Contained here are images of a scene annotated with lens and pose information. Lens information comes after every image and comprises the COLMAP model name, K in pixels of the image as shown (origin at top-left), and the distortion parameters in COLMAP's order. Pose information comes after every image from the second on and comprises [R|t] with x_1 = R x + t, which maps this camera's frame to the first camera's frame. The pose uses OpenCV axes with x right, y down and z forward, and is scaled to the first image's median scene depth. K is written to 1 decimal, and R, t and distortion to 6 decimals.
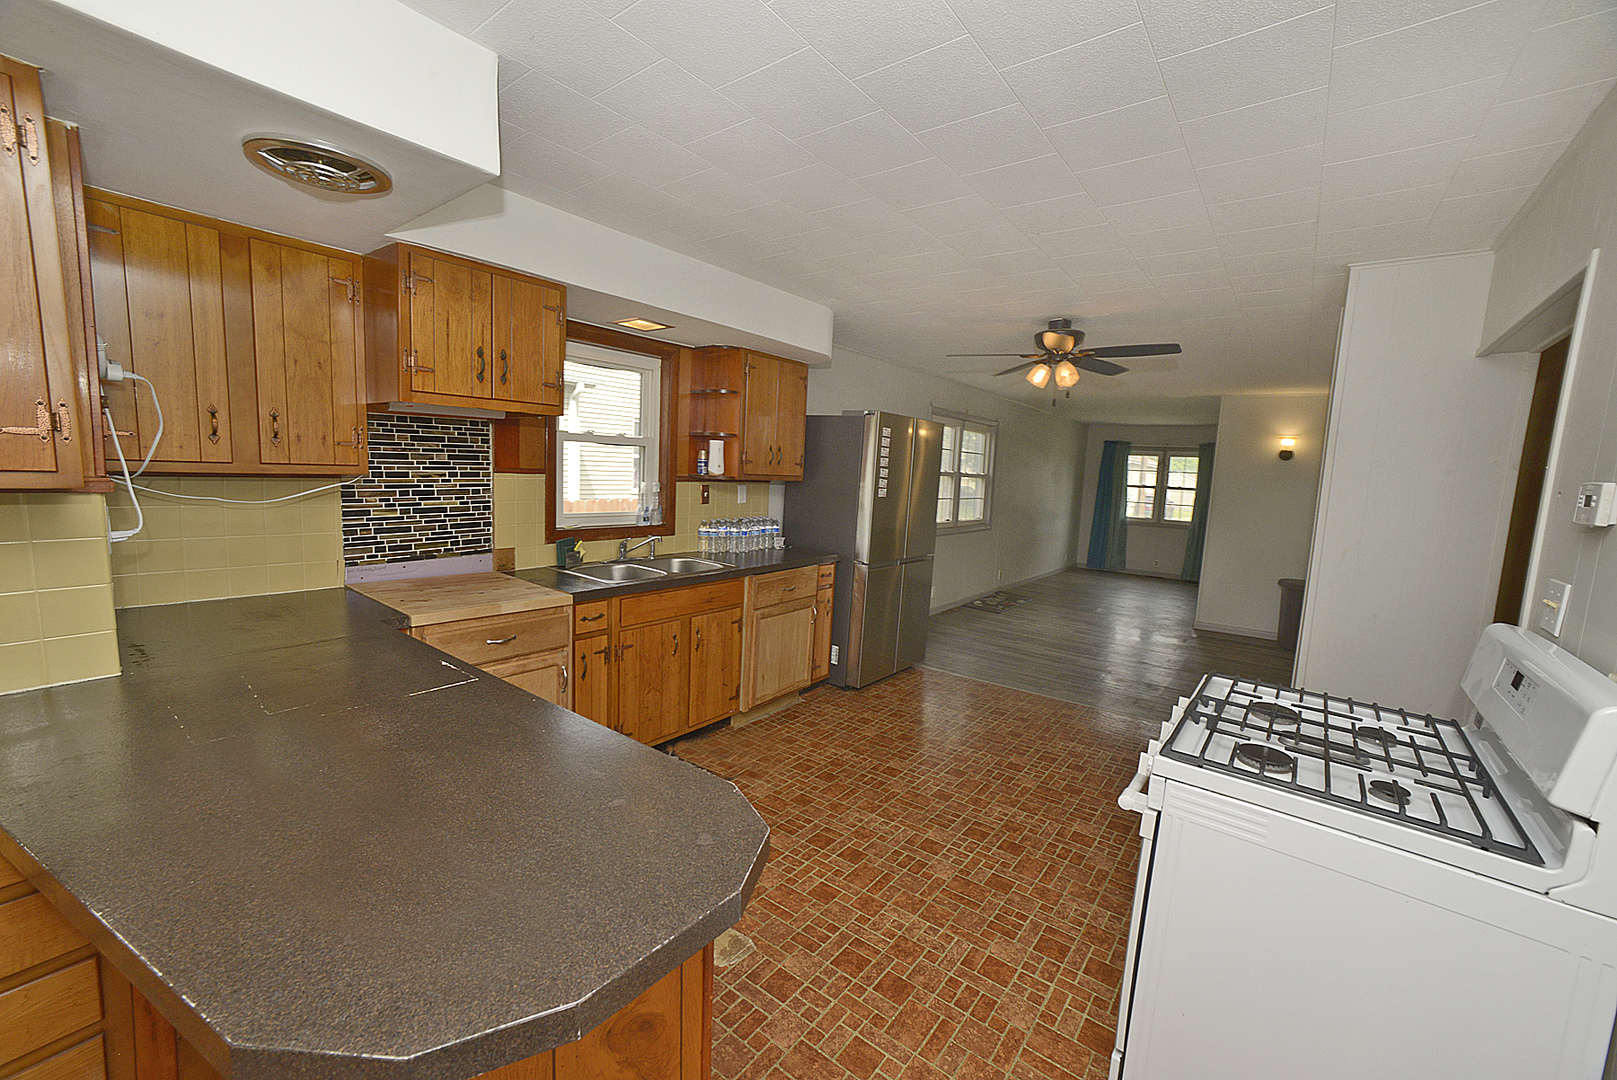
lens RADIAL K [[642.1, 0, 823.0], [0, 642.1, 544.7], [0, 0, 1]] dist [-0.002196, 0.001219]
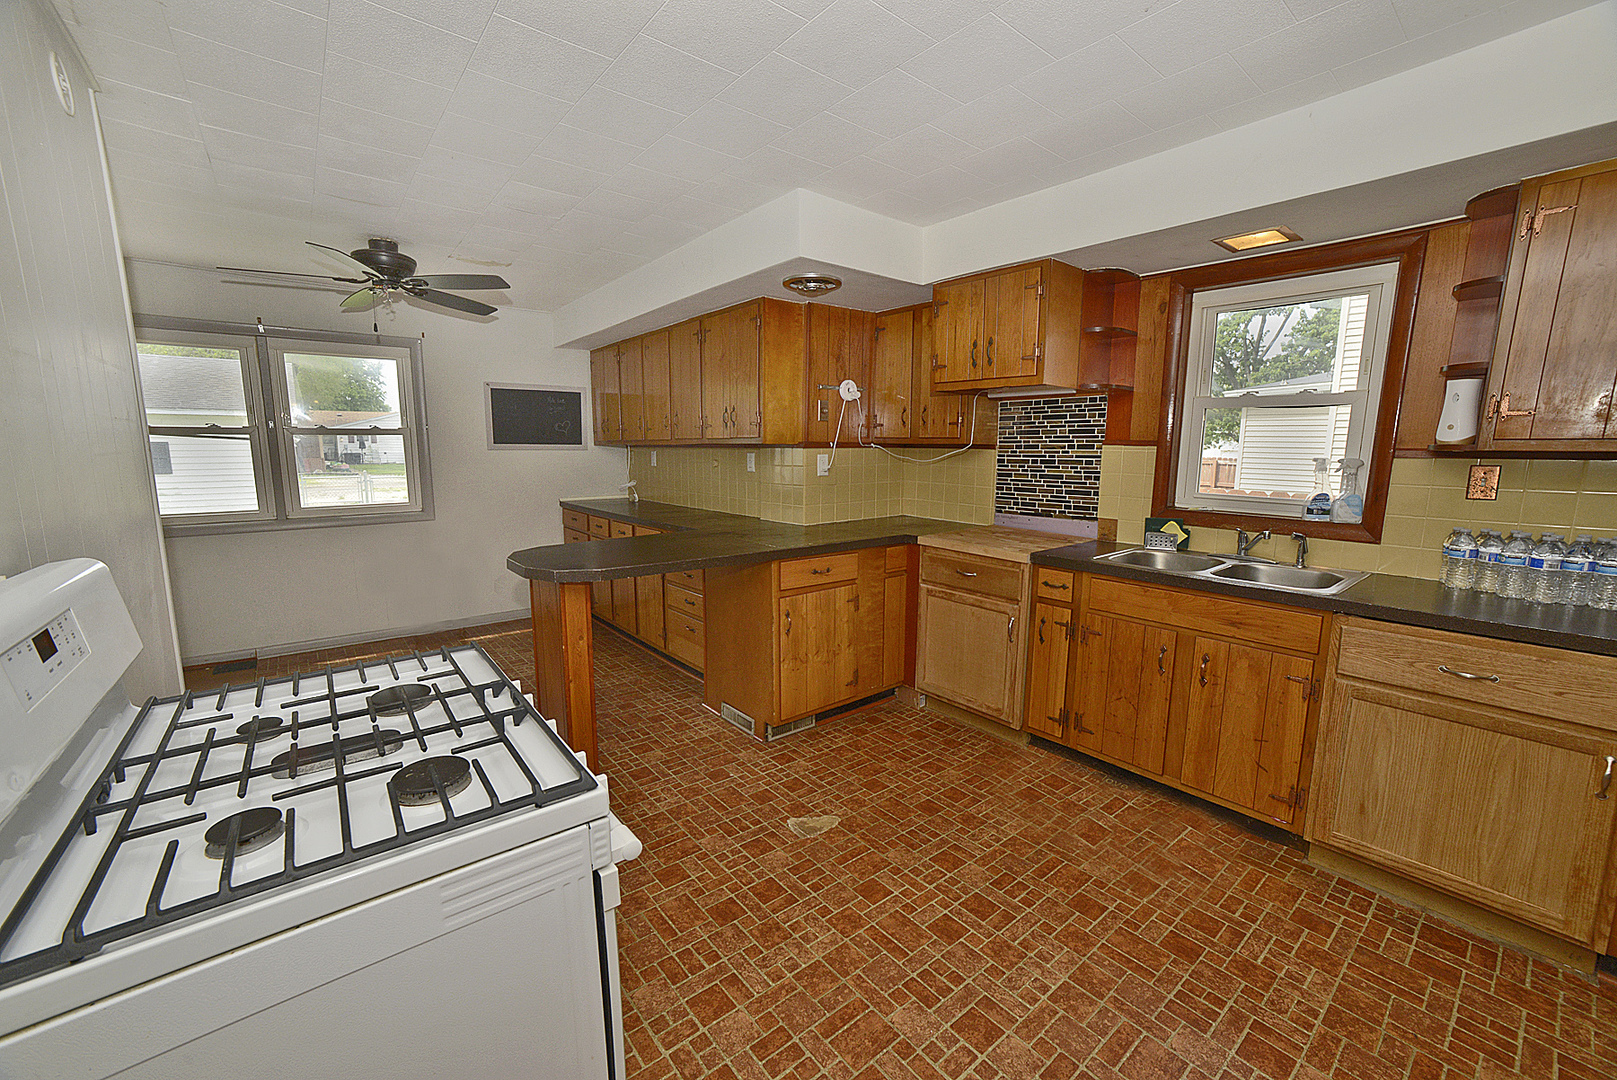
lens RADIAL K [[642.1, 0, 805.4], [0, 642.1, 542.7], [0, 0, 1]] dist [-0.002196, 0.001219]
pose [[-0.219210, 0.104530, -0.970062, 0.663356], [-0.137630, 0.980990, 0.136809, -0.032655], [0.965922, 0.163499, -0.200656, 0.799381]]
